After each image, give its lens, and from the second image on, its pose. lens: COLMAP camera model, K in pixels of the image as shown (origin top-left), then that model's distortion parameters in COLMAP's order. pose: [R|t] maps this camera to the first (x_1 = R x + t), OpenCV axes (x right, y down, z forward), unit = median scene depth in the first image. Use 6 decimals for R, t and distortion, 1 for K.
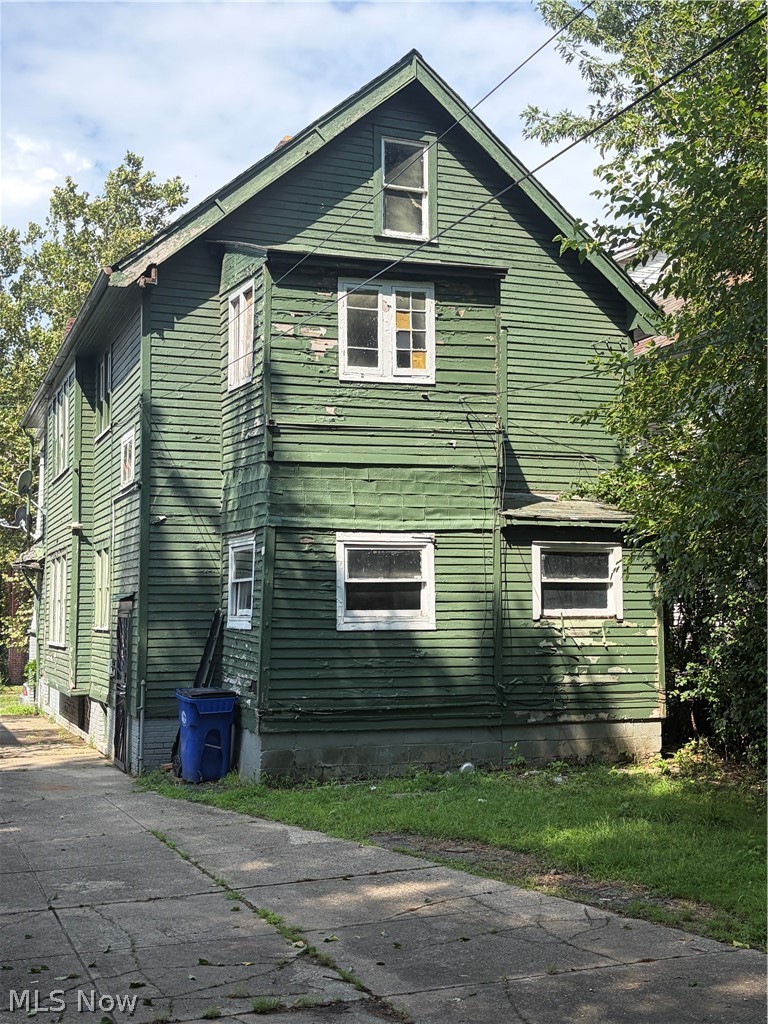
lens RADIAL K [[1228.0, 0, 382.5], [0, 1228.0, 508.6], [0, 0, 1]] dist [0.151279, 0.000000]
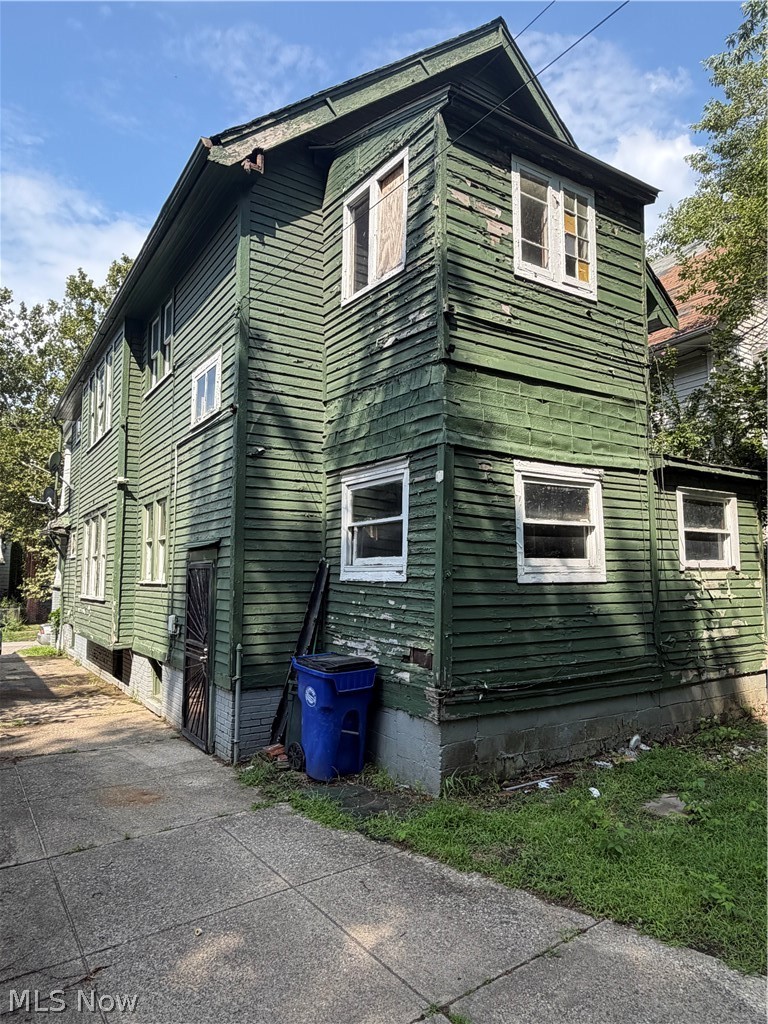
lens RADIAL K [[643.3, 0, 385.8], [0, 643.3, 508.6], [0, 0, 1]] dist [0.003911, 0.009136]
pose [[0.975351, 0.023487, 0.219405, -0.194793], [-0.018419, 0.999515, -0.025115, 0.058526], [-0.219888, 0.020455, 0.975311, 0.566737]]
